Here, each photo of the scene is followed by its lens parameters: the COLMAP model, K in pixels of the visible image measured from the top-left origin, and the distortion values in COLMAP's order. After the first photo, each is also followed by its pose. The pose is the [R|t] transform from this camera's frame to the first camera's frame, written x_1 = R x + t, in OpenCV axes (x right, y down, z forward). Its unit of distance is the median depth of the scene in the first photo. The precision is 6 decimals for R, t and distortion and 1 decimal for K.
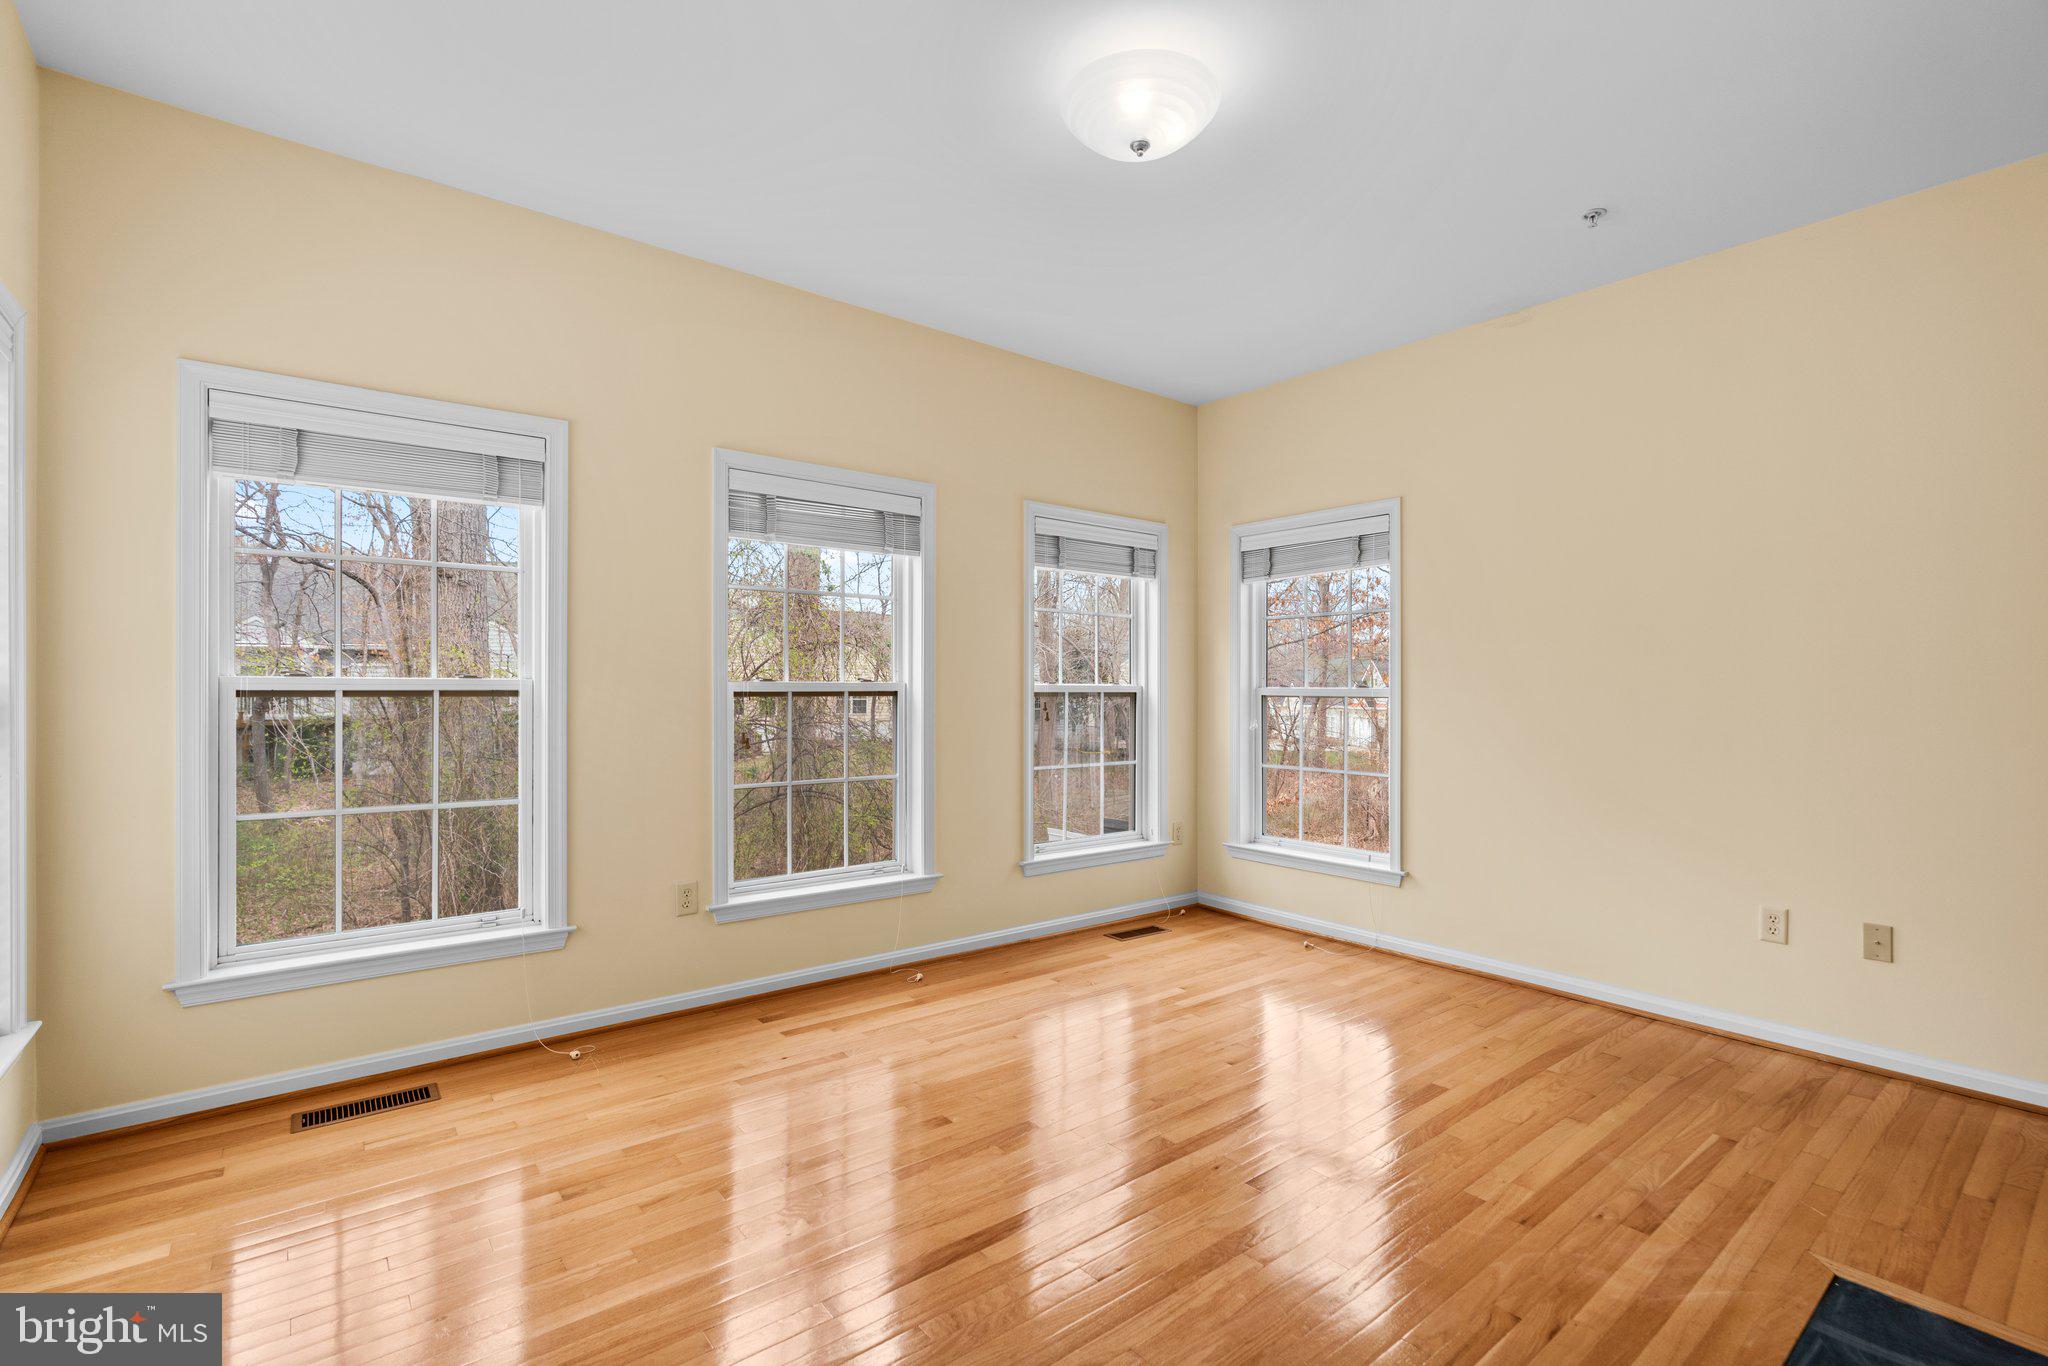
lens RADIAL K [[922.6, 0, 1029.9], [0, 922.6, 688.7], [0, 0, 1]] dist [-0.012186, 0.004525]
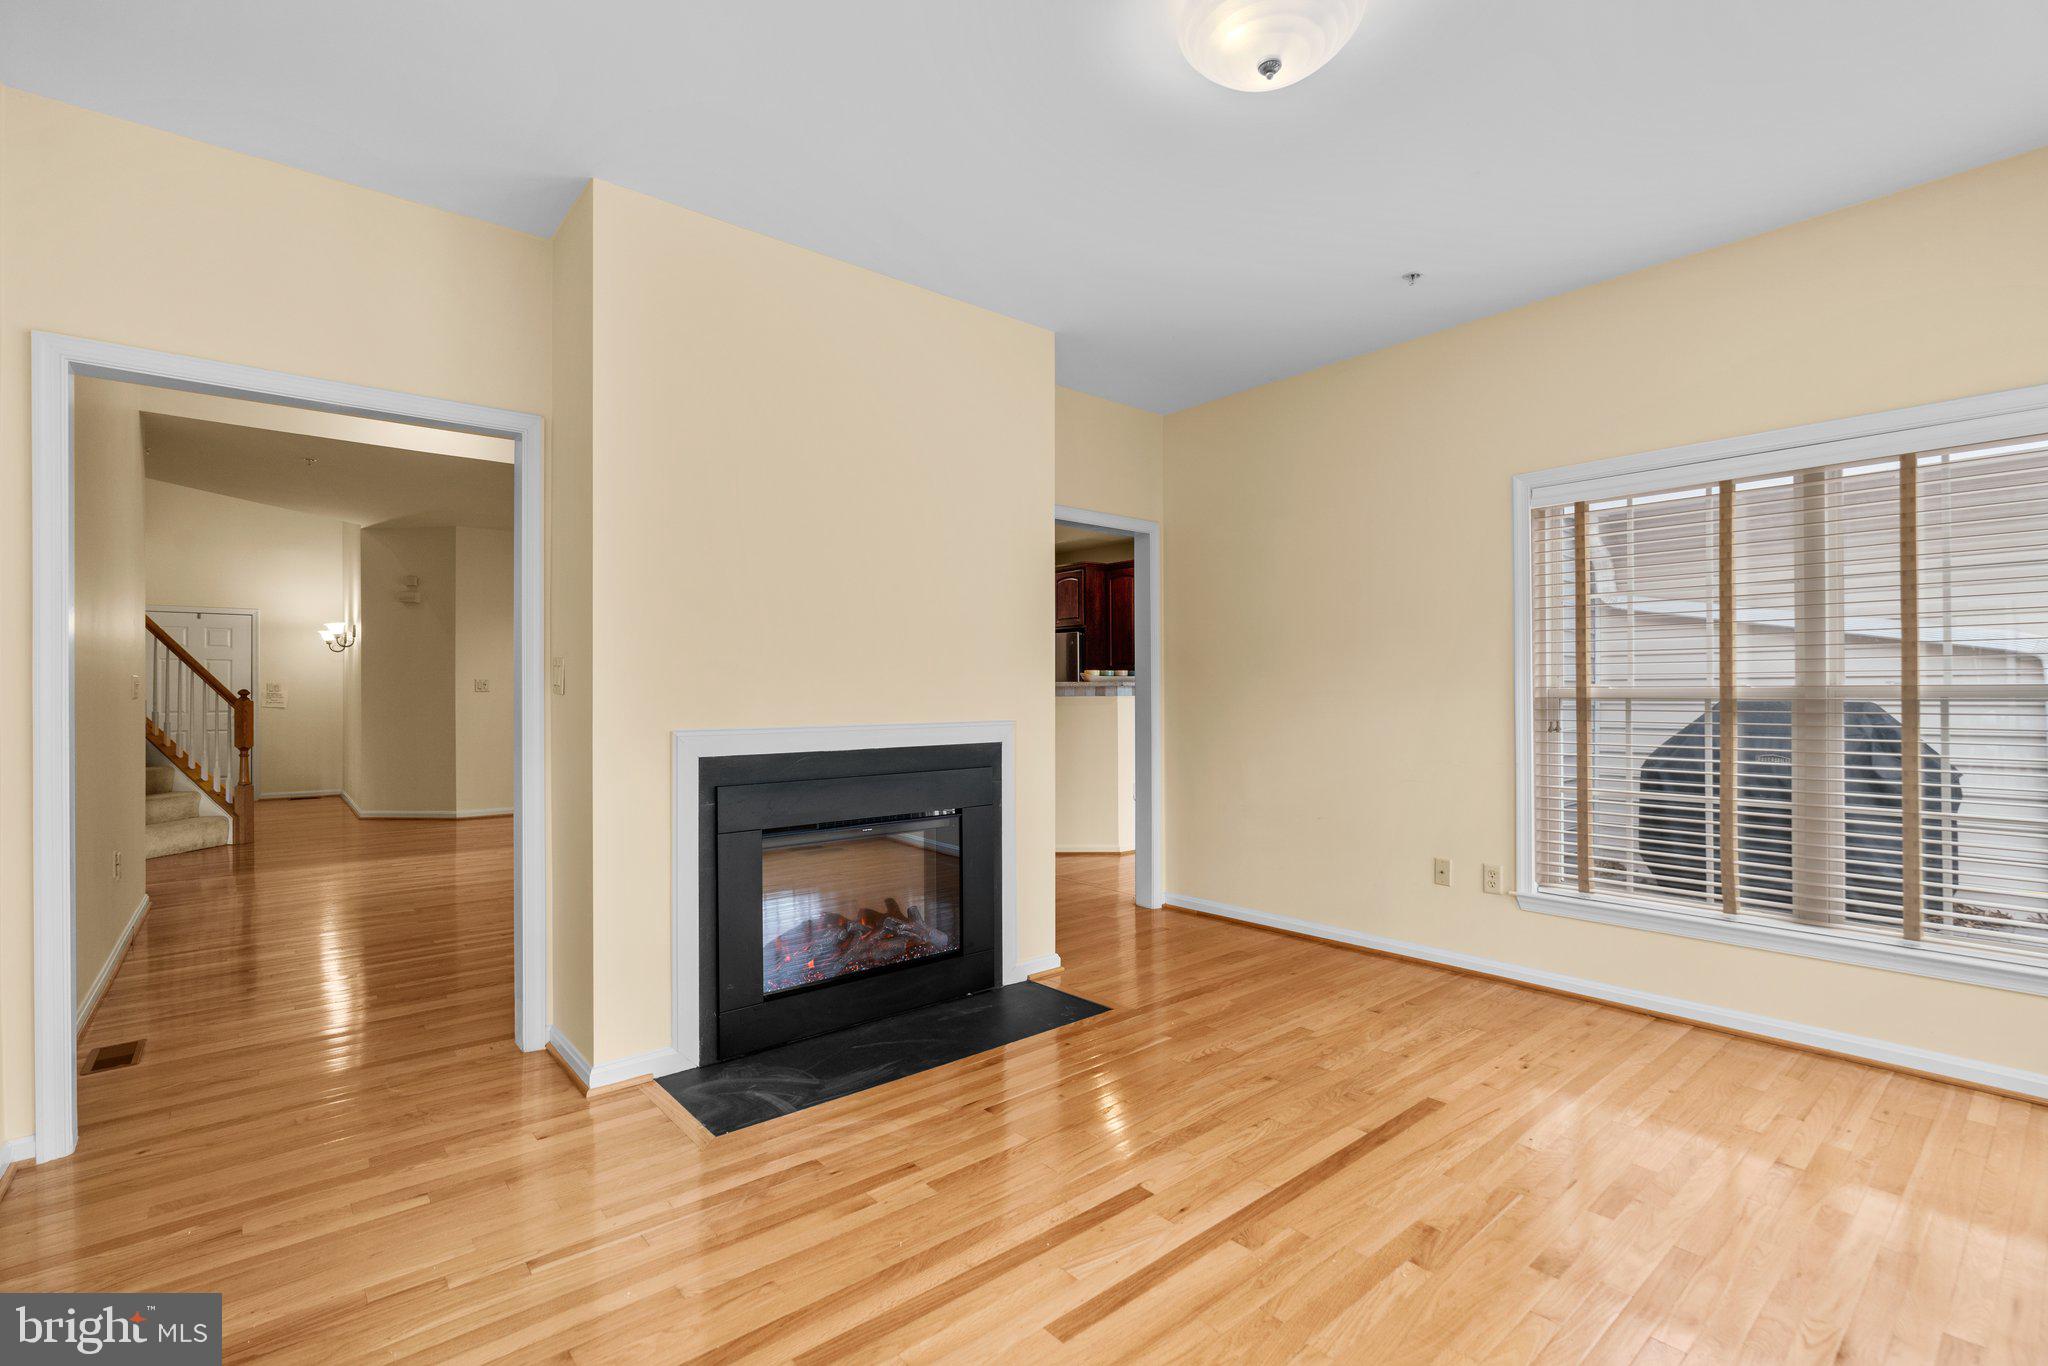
lens RADIAL K [[922.6, 0, 1029.9], [0, 922.6, 684.5], [0, 0, 1]] dist [-0.012186, 0.004525]
pose [[-0.999500, -0.002250, -0.031535, 0.203948], [-0.001775, 0.999885, -0.015090, 0.003325], [0.031565, -0.015027, -0.999389, 1.017987]]
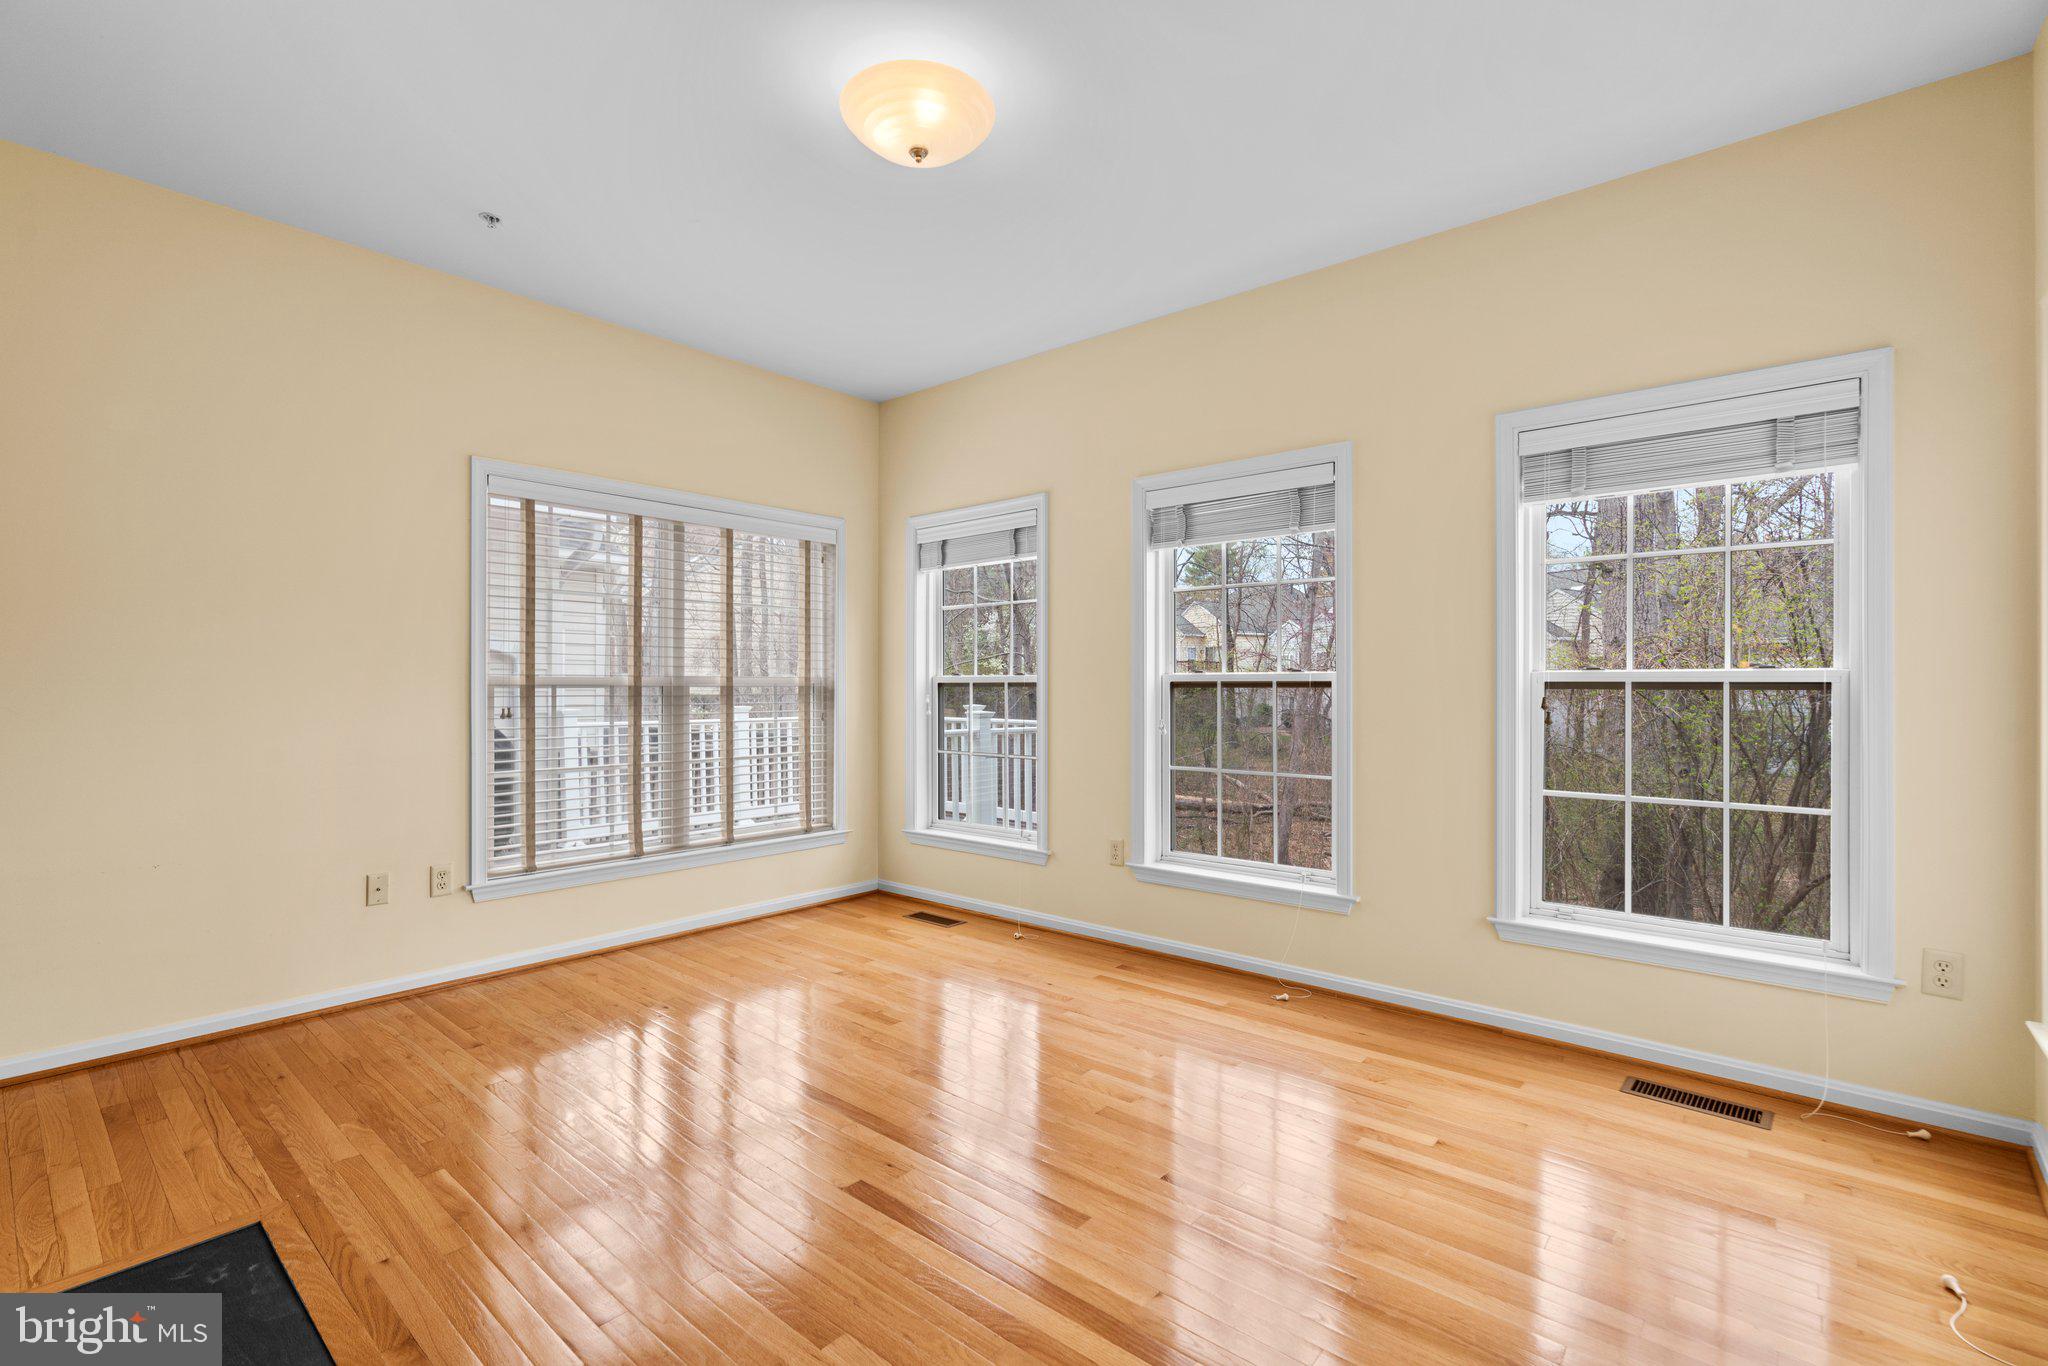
lens RADIAL K [[922.6, 0, 1021.9], [0, 922.6, 673.7], [0, 0, 1]] dist [-0.012186, 0.004525]
pose [[0.179101, -0.012505, -0.983751, 0.635034], [0.004535, 0.999919, -0.011885, 0.003526], [0.983820, -0.002333, 0.179143, 0.508859]]
